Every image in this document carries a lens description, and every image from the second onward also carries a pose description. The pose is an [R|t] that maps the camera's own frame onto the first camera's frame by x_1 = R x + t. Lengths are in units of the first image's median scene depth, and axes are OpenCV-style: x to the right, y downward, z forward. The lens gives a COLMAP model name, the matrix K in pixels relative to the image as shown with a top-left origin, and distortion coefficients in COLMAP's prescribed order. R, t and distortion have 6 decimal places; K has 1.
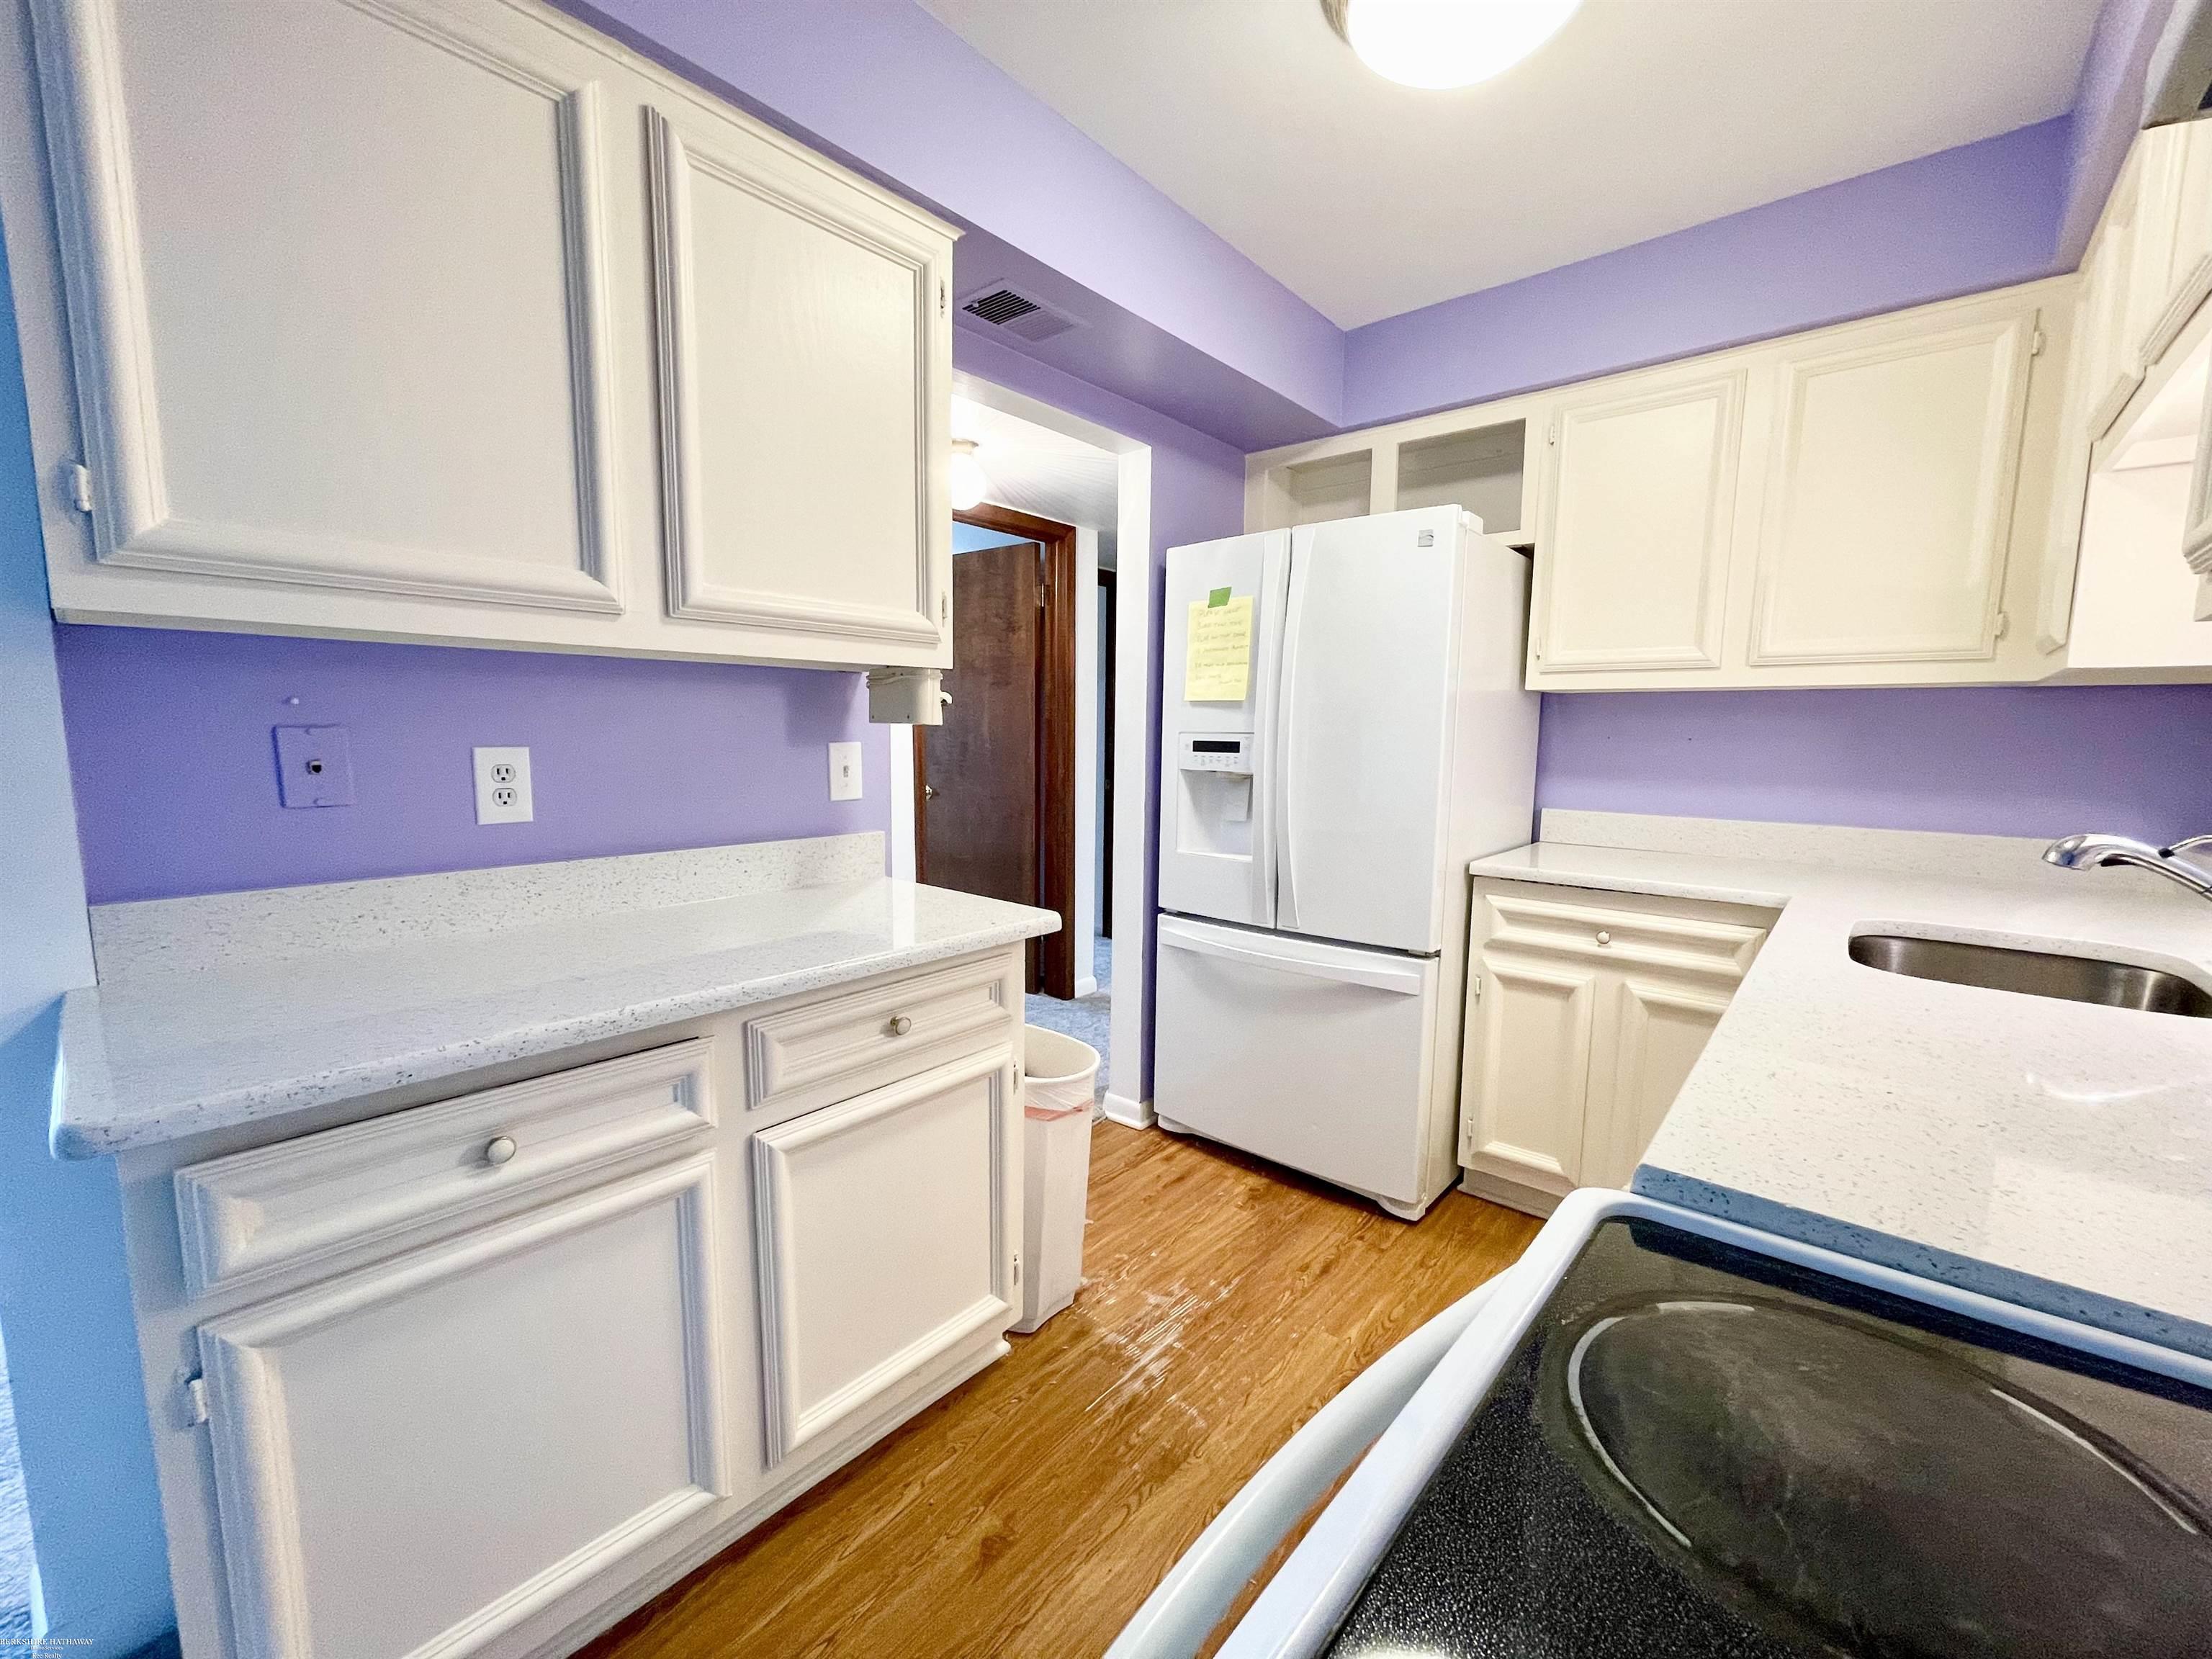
lens RADIAL K [[893.4, 0, 1088.2], [0, 893.4, 839.4], [0, 0, 1]] dist [-0.001053, 0.000040]
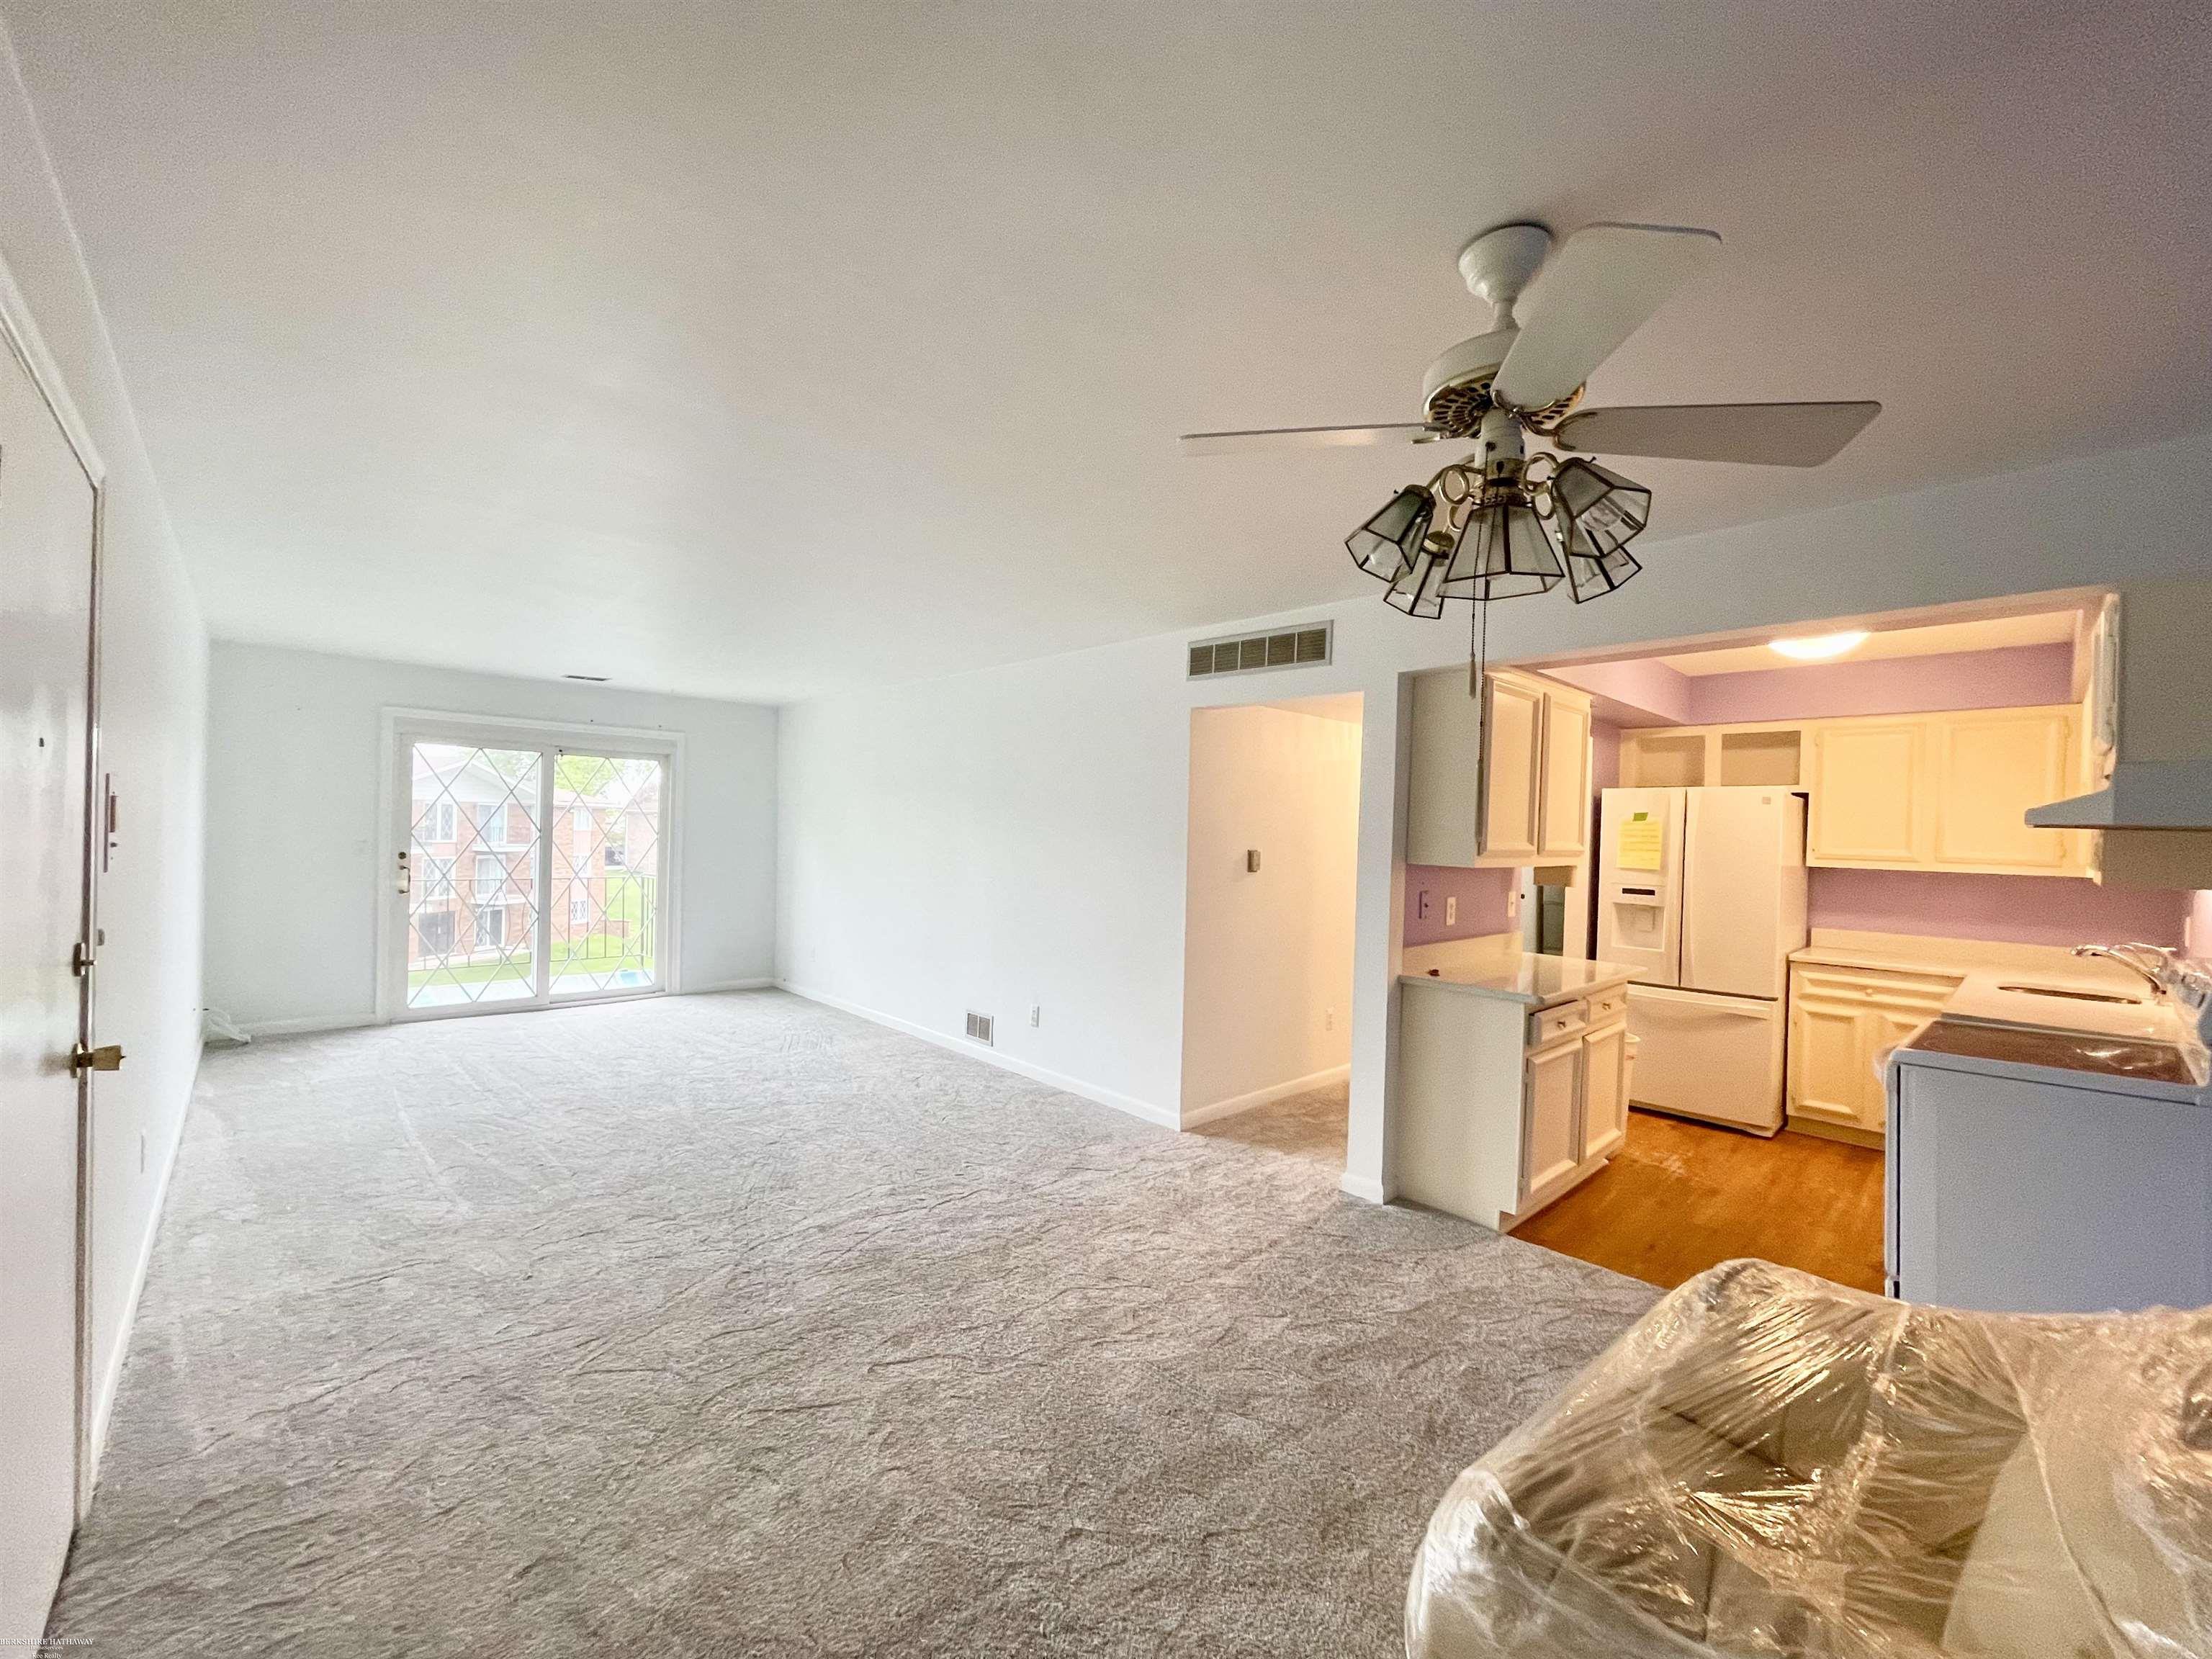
lens RADIAL K [[890.4, 0, 1104.9], [0, 890.4, 837.5], [0, 0, 1]] dist [-0.028884, 0.021473]
pose [[0.995308, 0.016623, -0.095318, -0.973249], [-0.027578, 0.993007, -0.114787, 0.037503], [0.092743, 0.116877, 0.988807, -1.199392]]
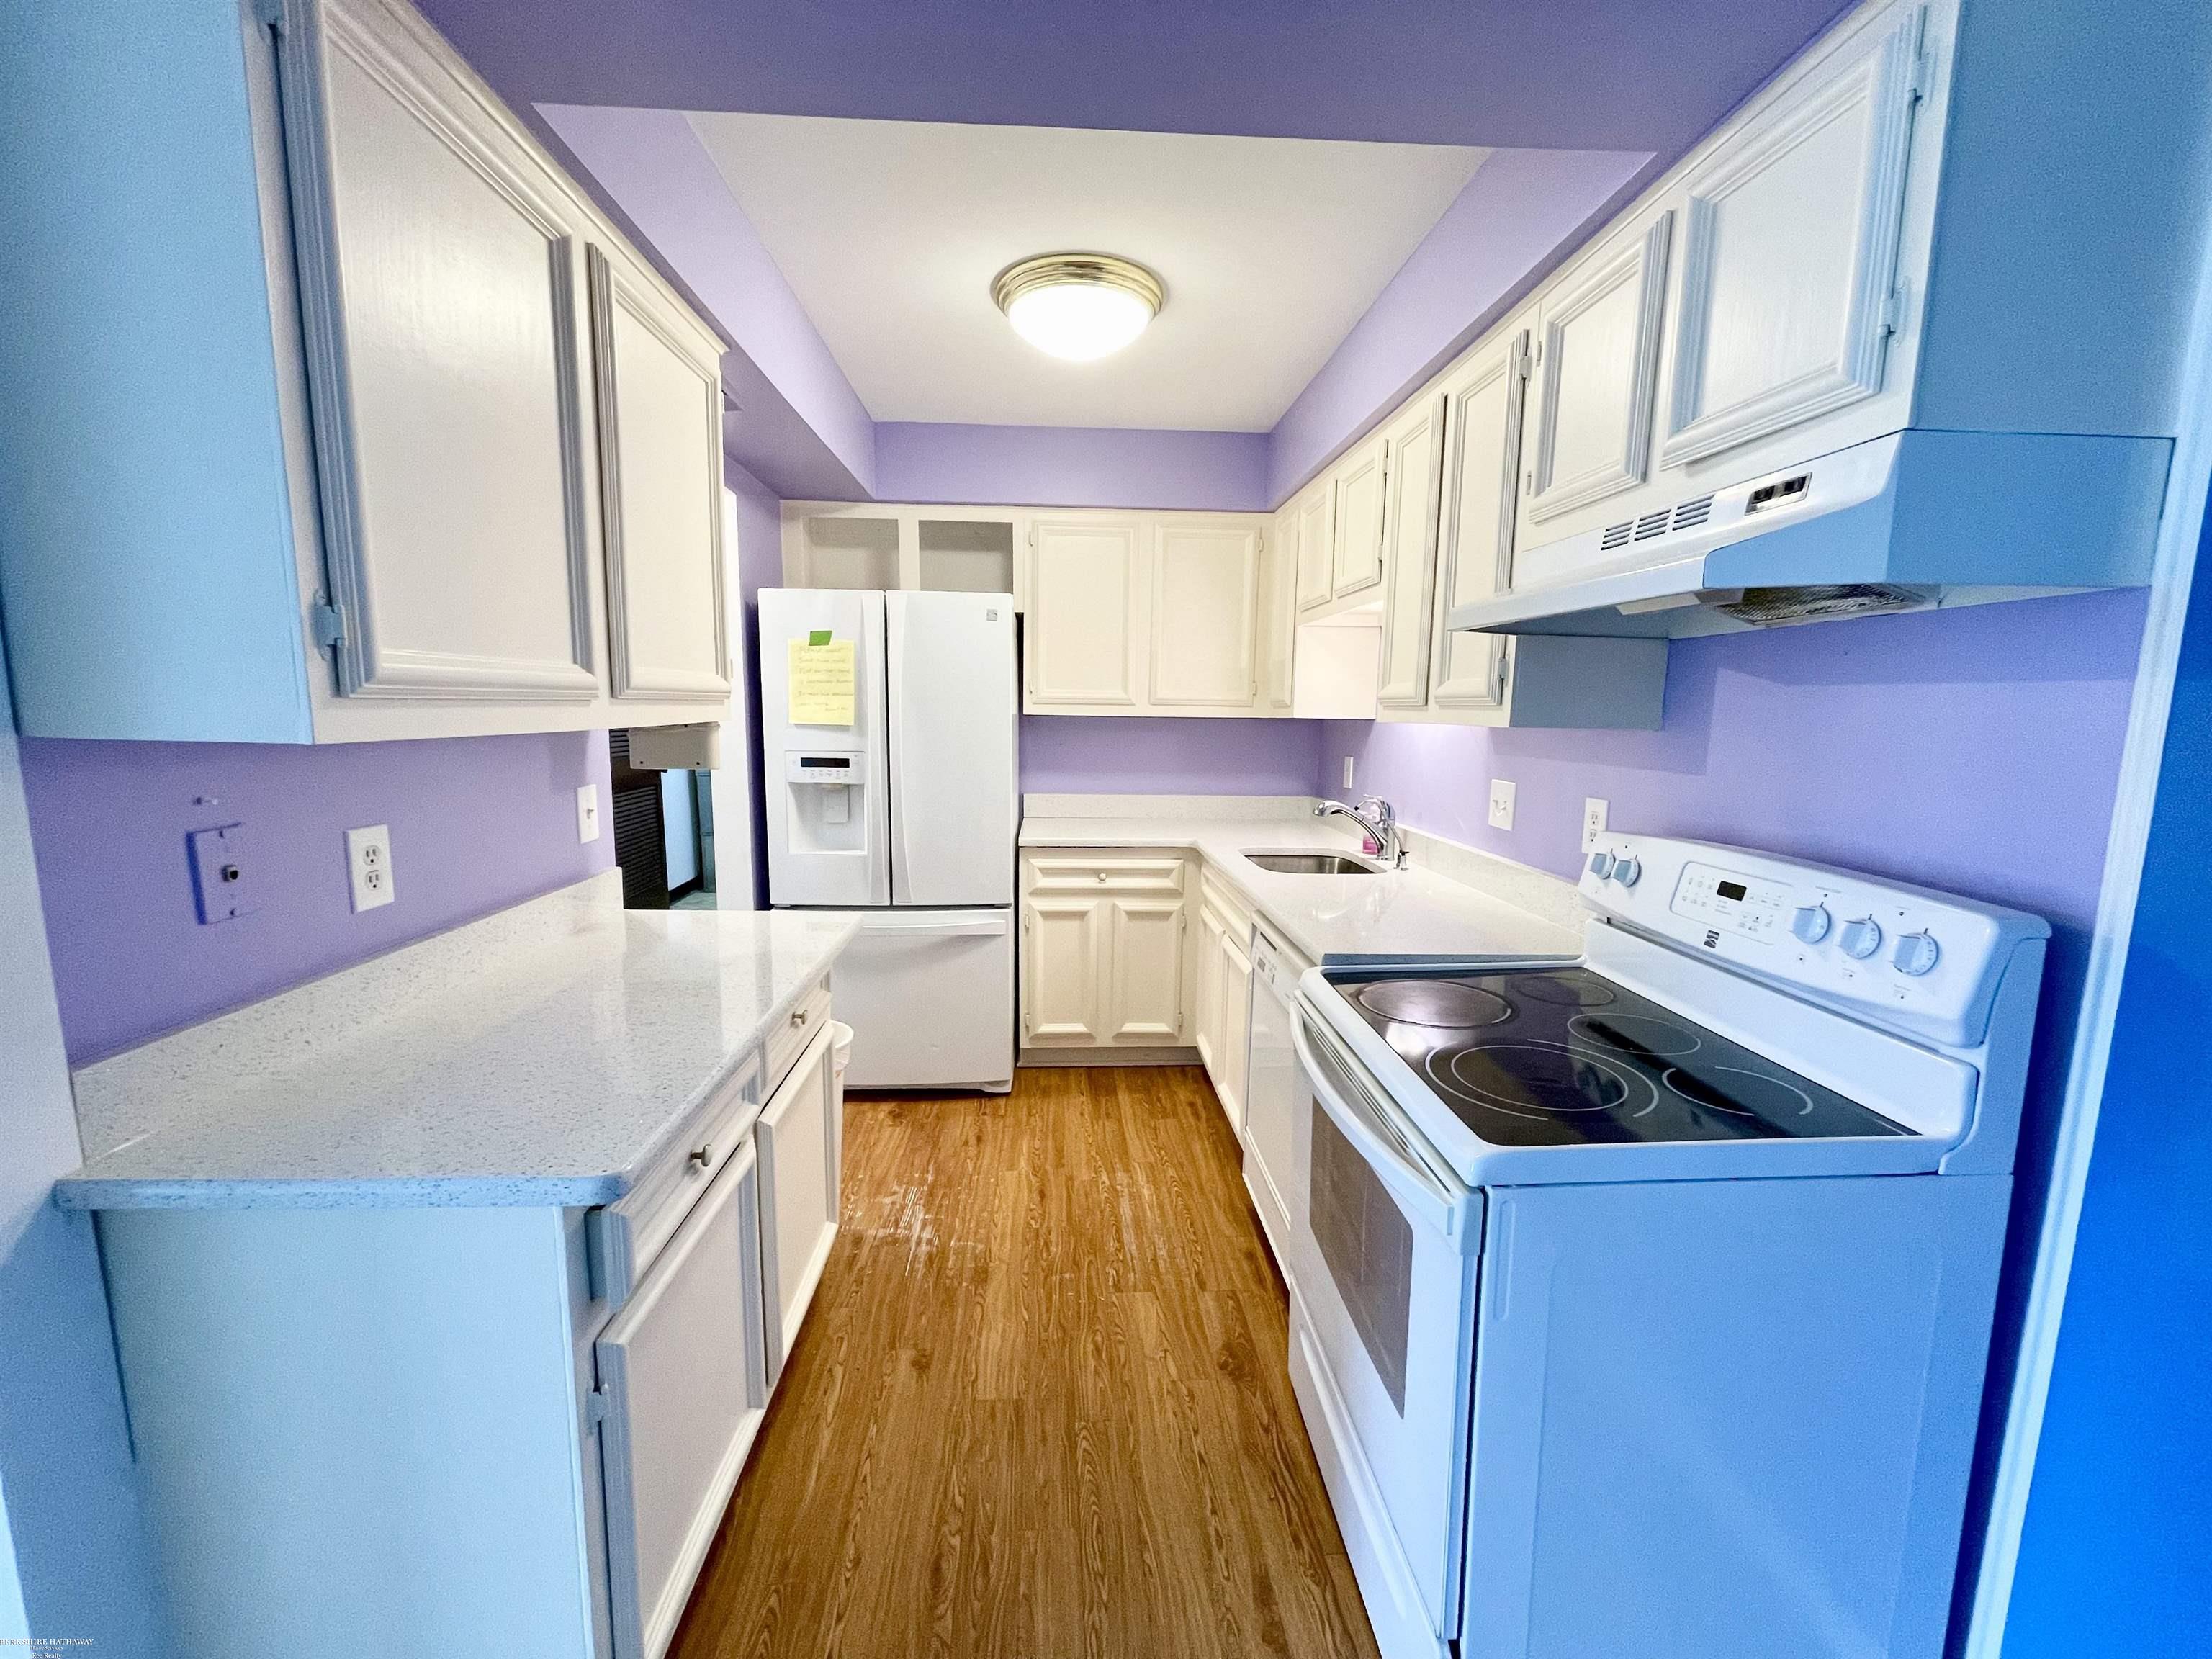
lens RADIAL K [[892.3, 0, 1099.7], [0, 892.3, 839.0], [0, 0, 1]] dist [-0.001043, 0.000667]
pose [[0.714710, -0.103488, 0.691722, -0.503283], [0.078819, 0.994610, 0.067365, -0.062427], [-0.694965, 0.006375, 0.719015, -0.132822]]
